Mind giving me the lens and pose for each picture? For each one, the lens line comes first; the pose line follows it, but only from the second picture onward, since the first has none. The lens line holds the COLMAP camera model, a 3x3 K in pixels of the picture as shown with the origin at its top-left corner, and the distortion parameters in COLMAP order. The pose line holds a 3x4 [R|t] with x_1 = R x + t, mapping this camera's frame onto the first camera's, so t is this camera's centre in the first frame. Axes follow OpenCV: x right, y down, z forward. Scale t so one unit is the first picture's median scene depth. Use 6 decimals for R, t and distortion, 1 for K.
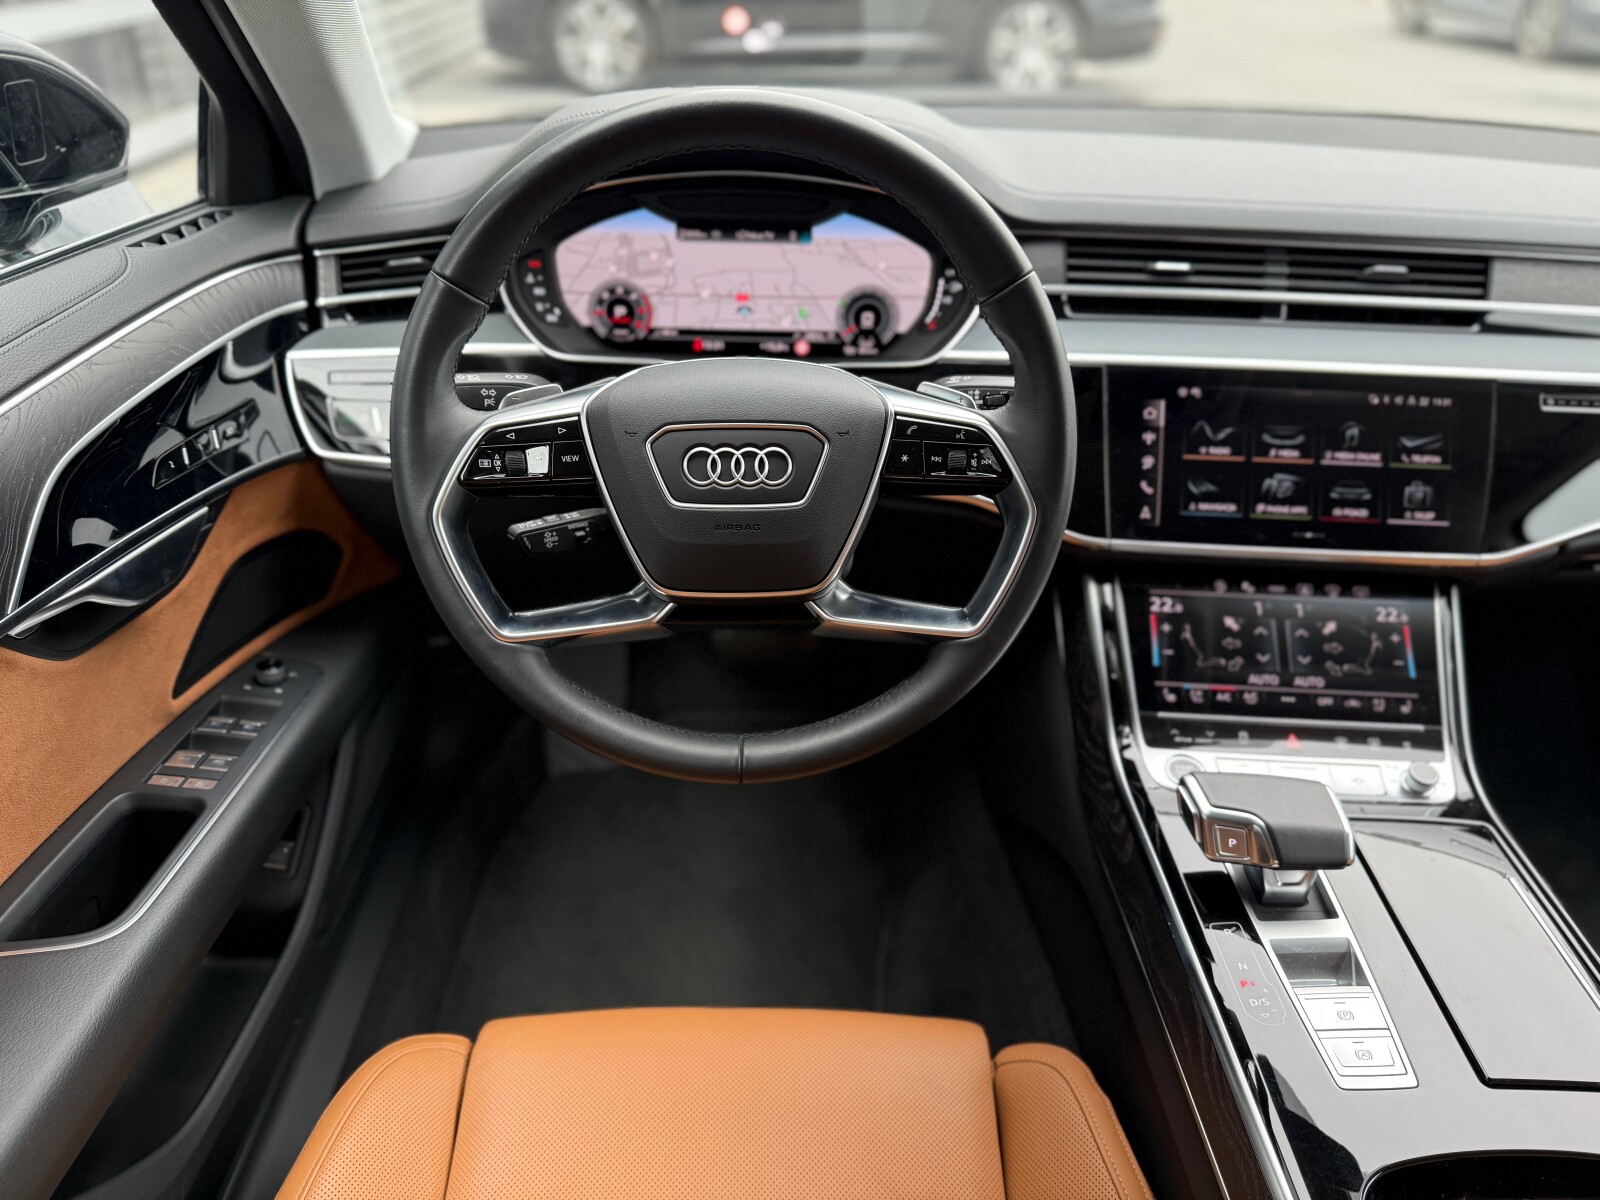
lens RADIAL K [[1115.5, 0, 788.3], [0, 1115.5, 605.1], [0, 0, 1]] dist [0.057531, -0.098571]
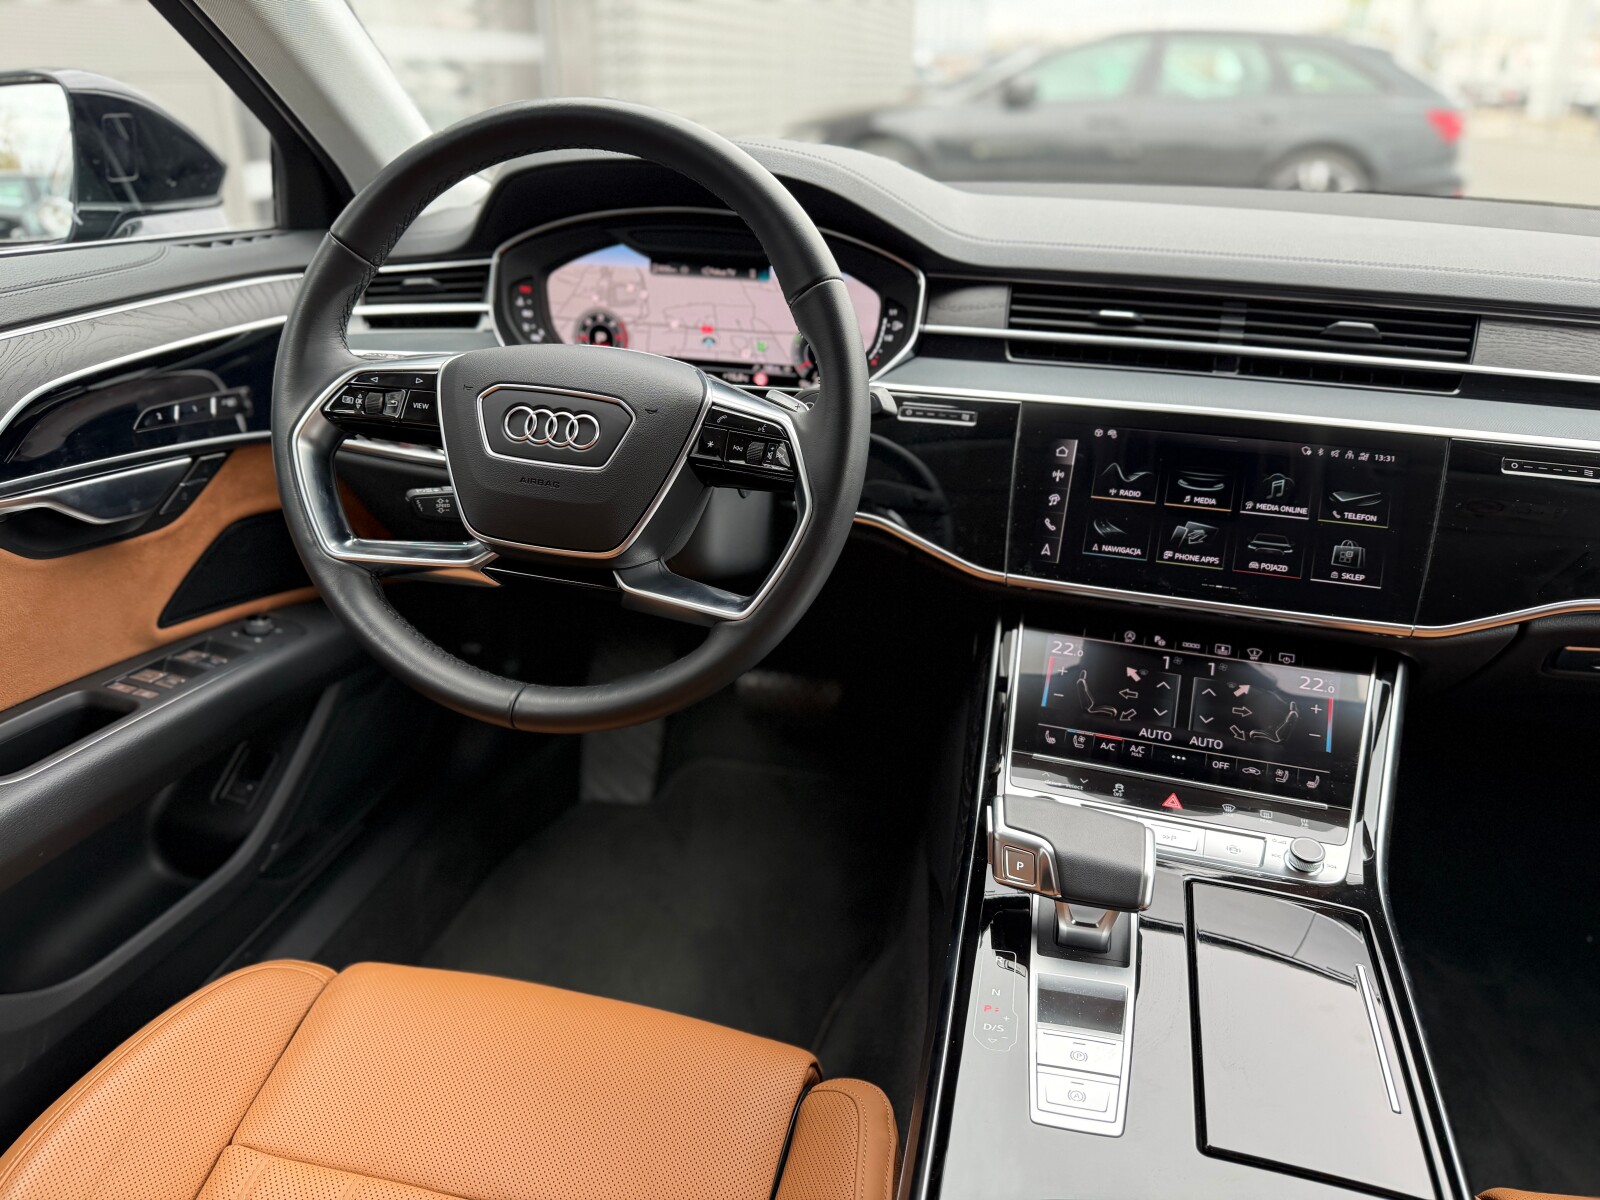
lens RADIAL K [[1115.5, 0, 790.7], [0, 1115.5, 606.7], [0, 0, 1]] dist [0.057531, -0.098571]
pose [[0.967418, 0.098050, -0.233429, 0.336960], [-0.125730, 0.986301, -0.106782, 0.099464], [0.219761, 0.132652, 0.966493, 0.016131]]
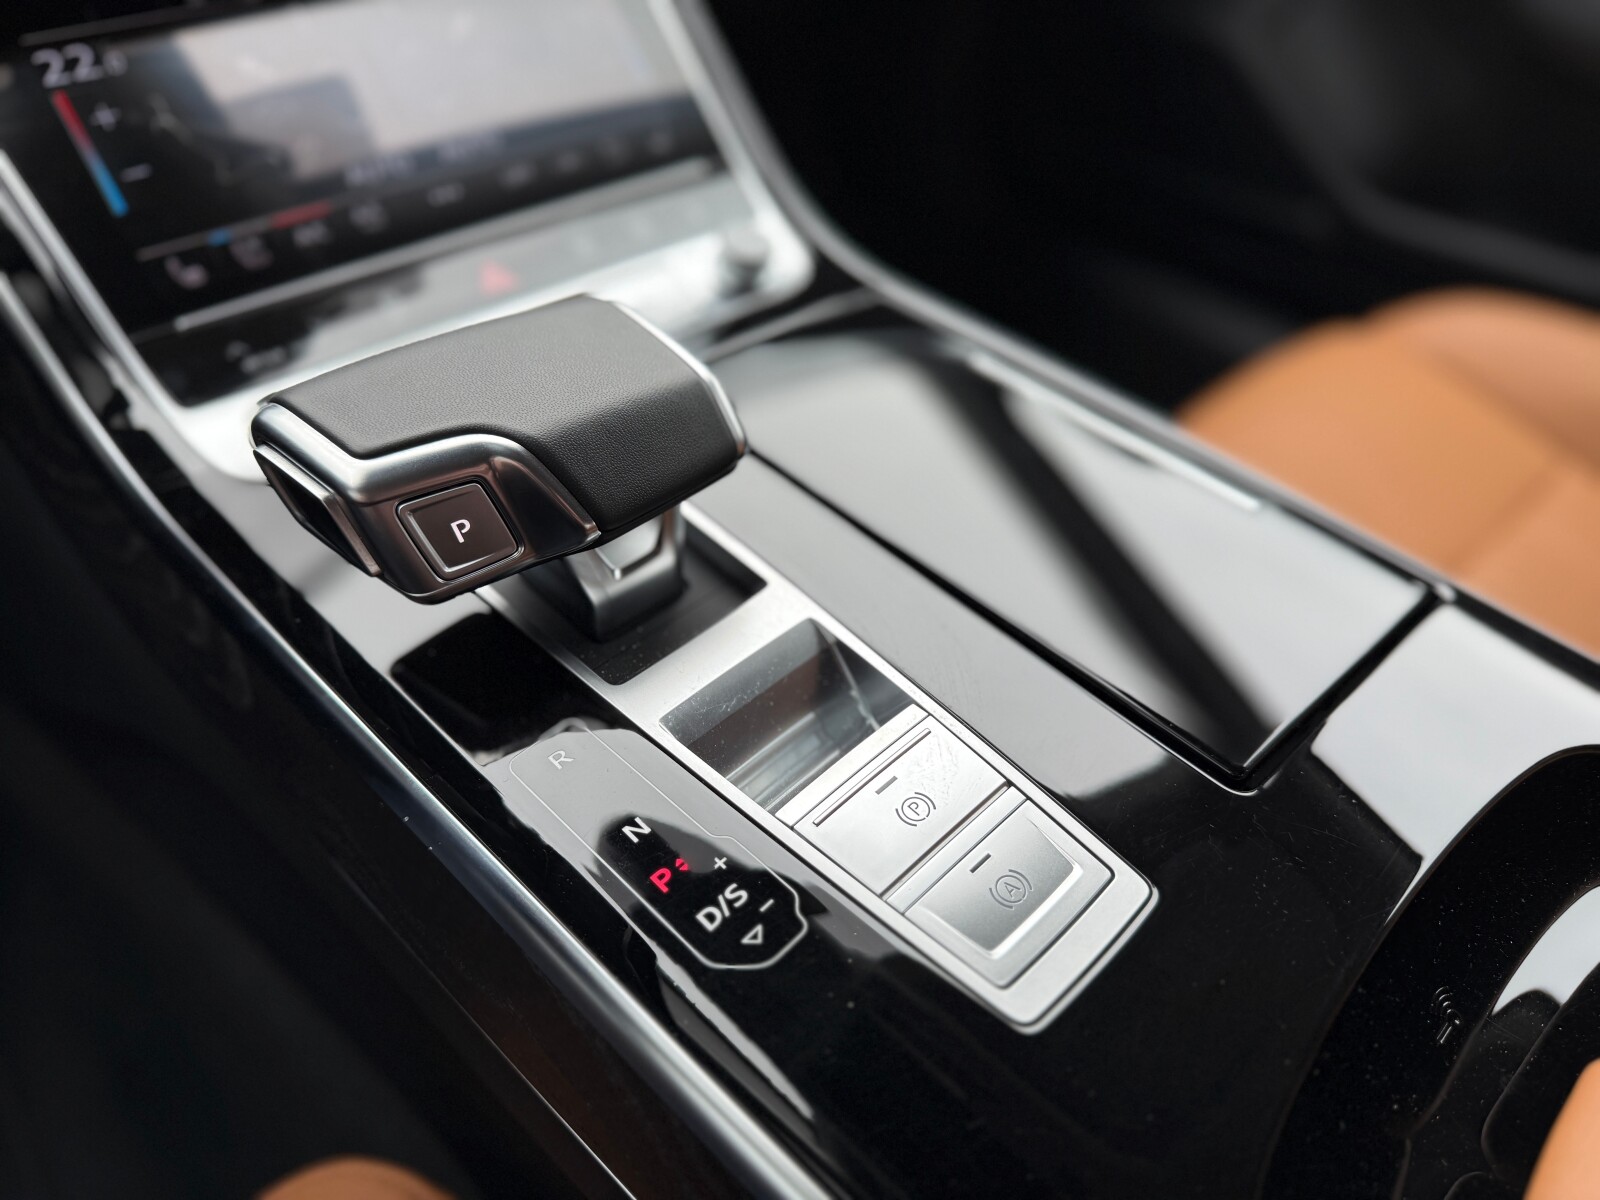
lens RADIAL K [[1115.5, 0, 805.4], [0, 1115.5, 605.5], [0, 0, 1]] dist [0.057531, -0.098571]
pose [[0.700689, -0.464802, 0.541290, 0.223709], [0.329151, 0.883705, 0.332752, 0.124866], [-0.633005, -0.054989, 0.772193, 0.548300]]
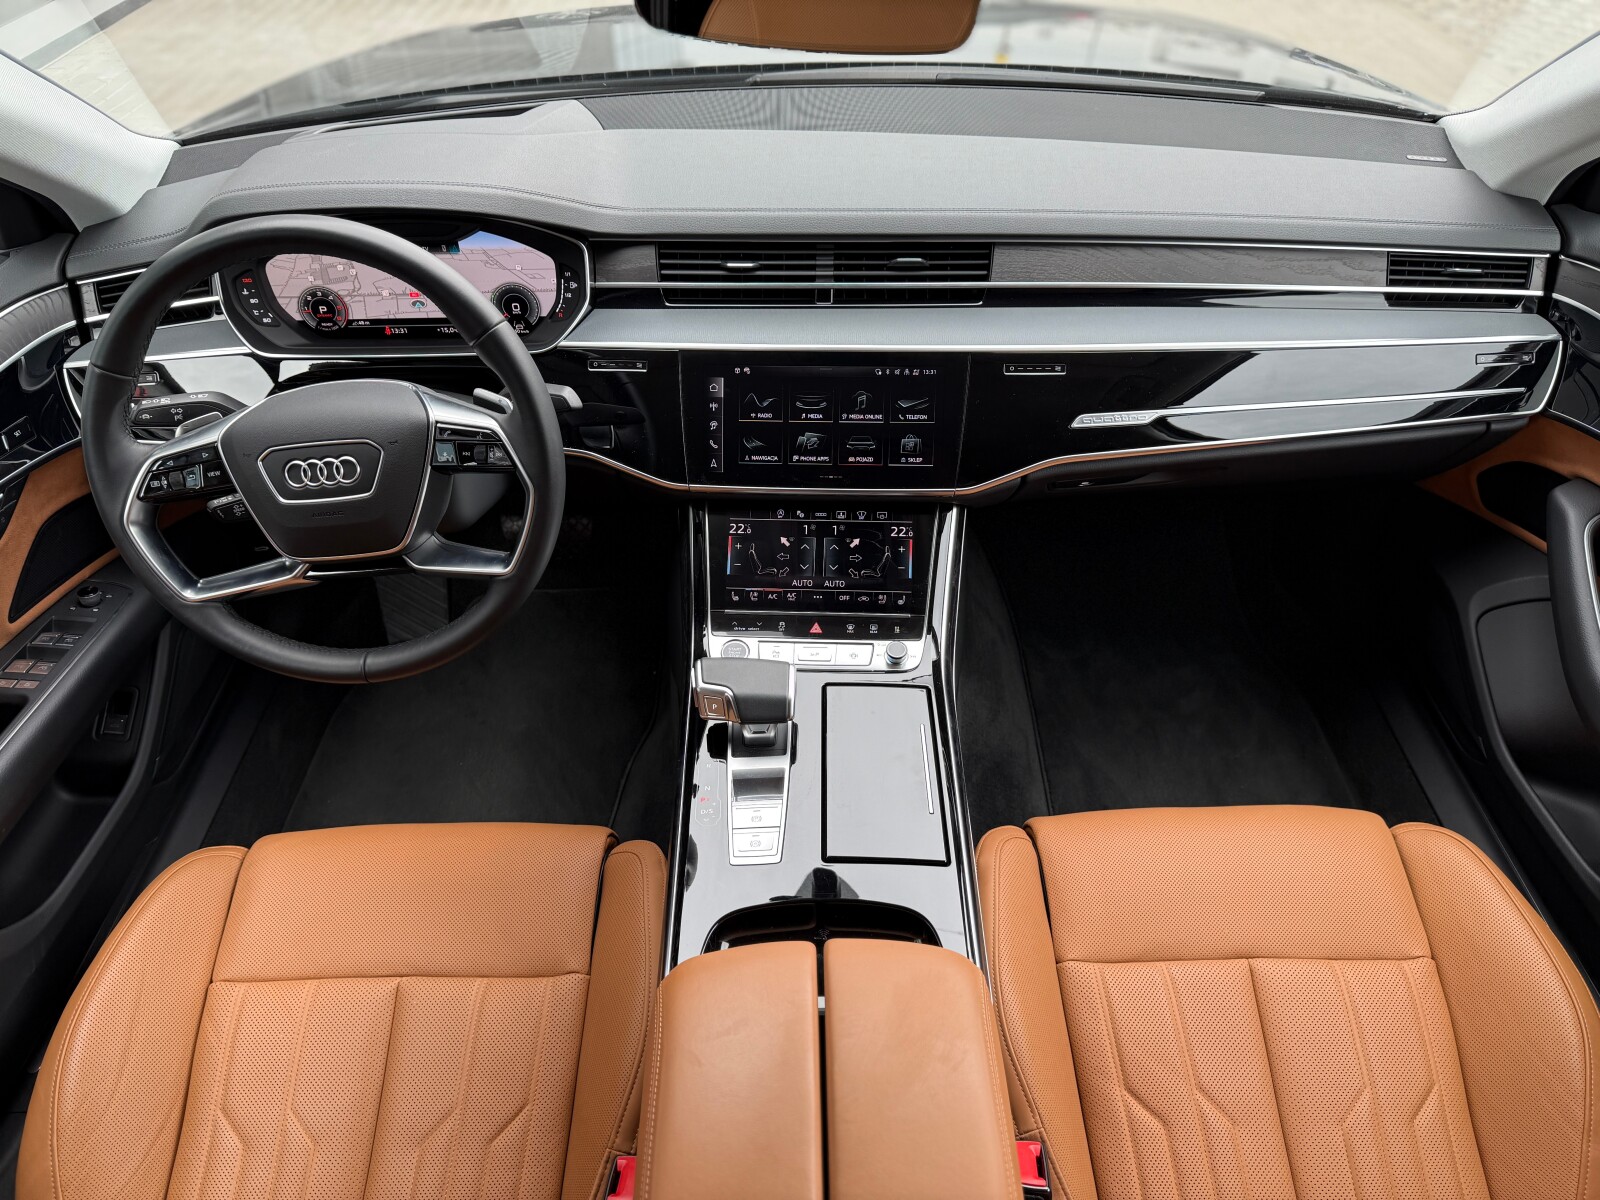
lens RADIAL K [[1115.5, 0, 803.9], [0, 1115.5, 624.3], [0, 0, 1]] dist [0.057531, -0.098571]
pose [[0.999413, -0.028712, -0.018690, 0.449440], [0.031575, 0.983650, 0.177298, -0.126905], [0.013294, -0.177785, 0.983980, -0.355160]]
